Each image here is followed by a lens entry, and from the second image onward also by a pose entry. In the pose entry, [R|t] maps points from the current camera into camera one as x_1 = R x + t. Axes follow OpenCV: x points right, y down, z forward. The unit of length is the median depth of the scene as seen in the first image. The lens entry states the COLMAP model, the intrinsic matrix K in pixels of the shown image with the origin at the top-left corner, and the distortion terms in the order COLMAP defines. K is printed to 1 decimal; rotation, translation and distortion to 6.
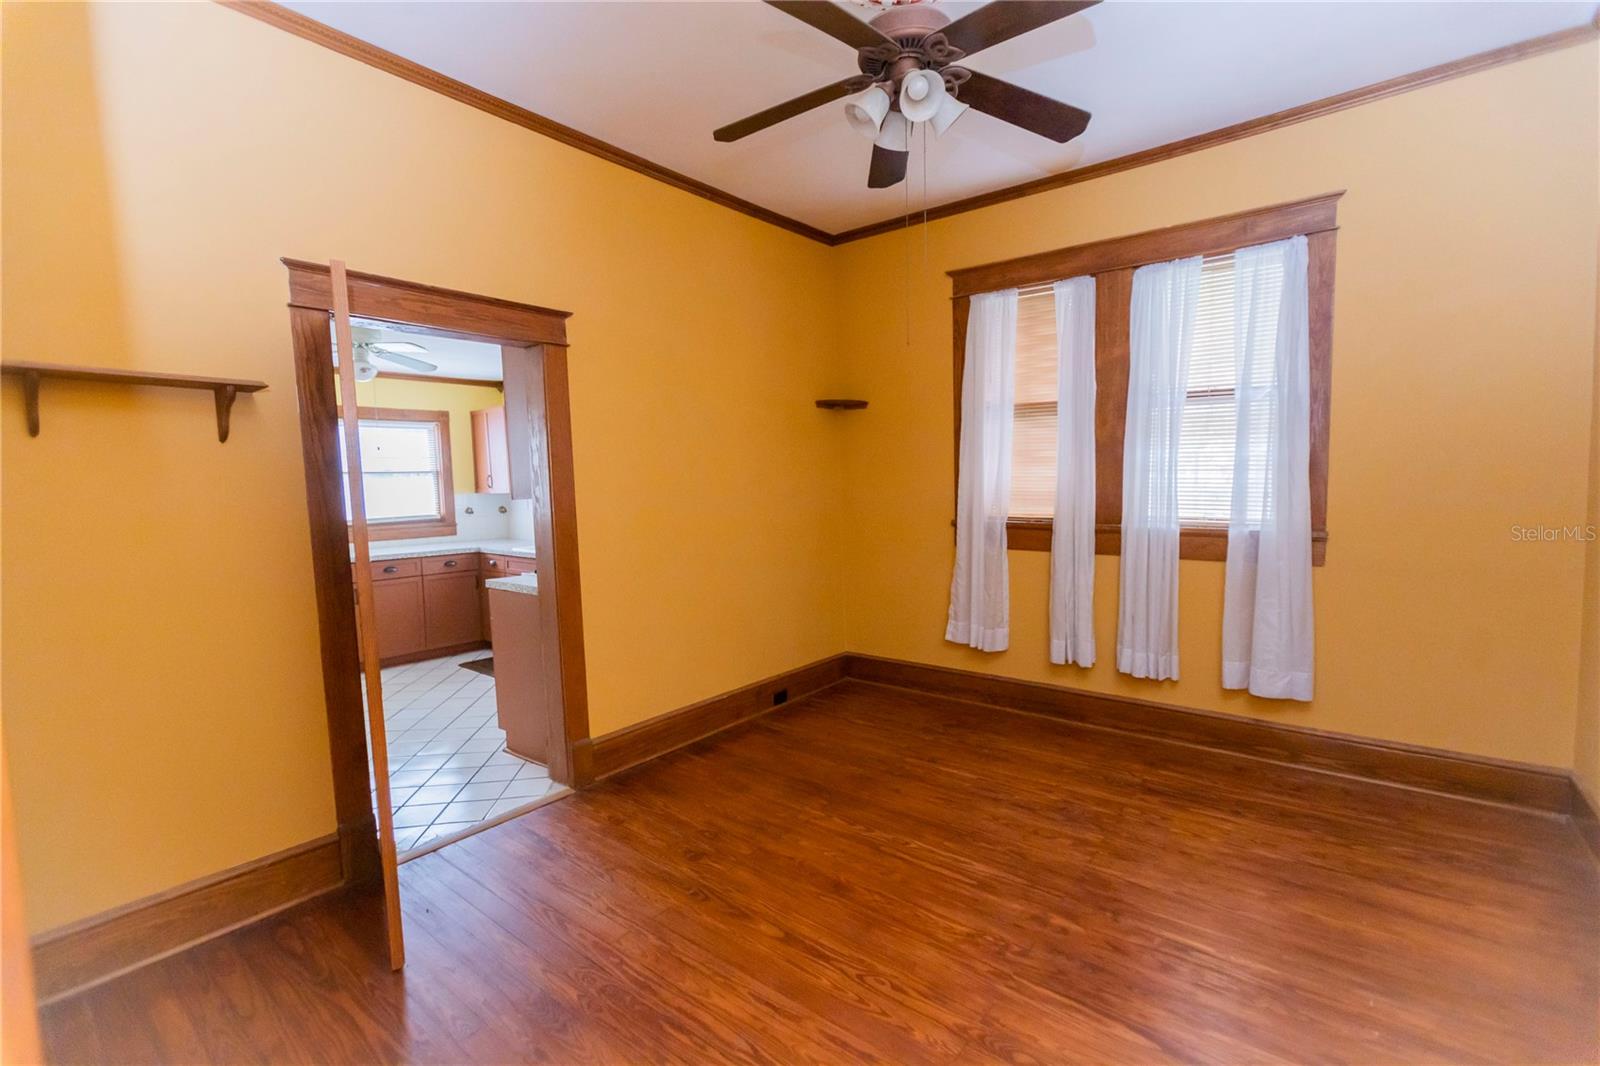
lens RADIAL K [[737.1, 0, 801.0], [0, 737.1, 541.6], [0, 0, 1]] dist [-0.057511, 0.018241]
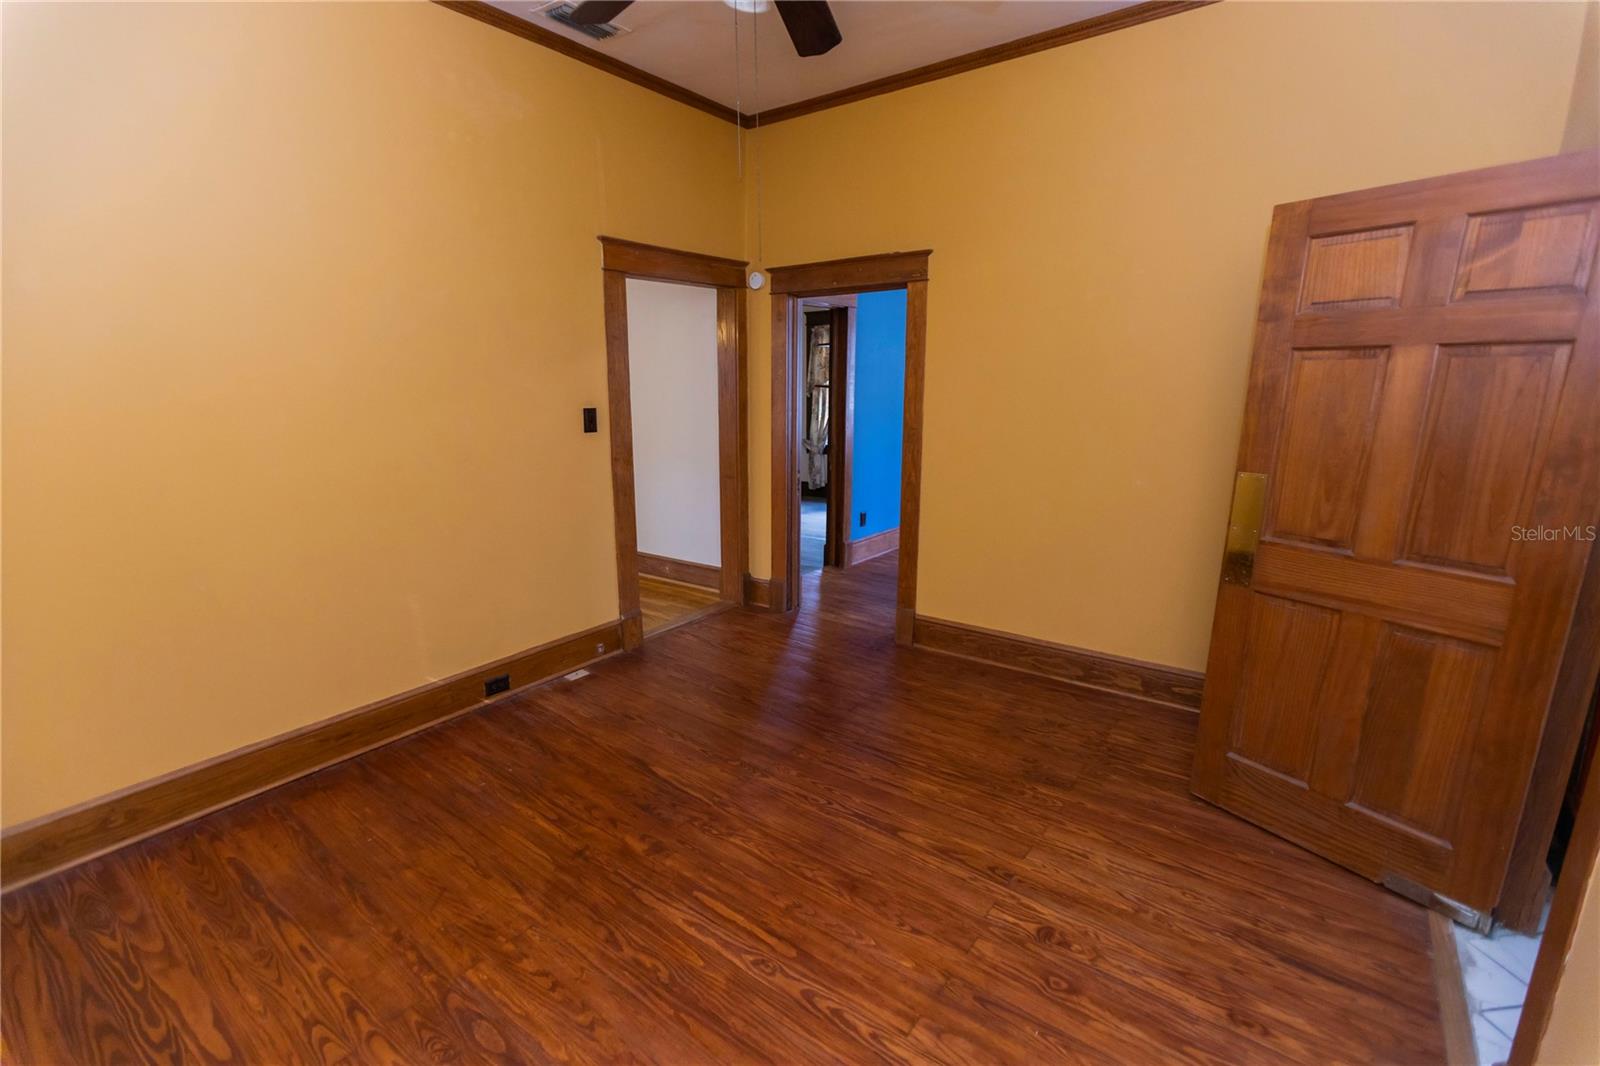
lens RADIAL K [[737.1, 0, 800.0], [0, 737.1, 537.2], [0, 0, 1]] dist [-0.057511, 0.018241]
pose [[-0.999299, 0.035987, -0.010350, 0.118099], [0.031447, 0.956575, 0.289783, -0.206892], [0.020329, 0.289255, -0.957036, 1.886562]]
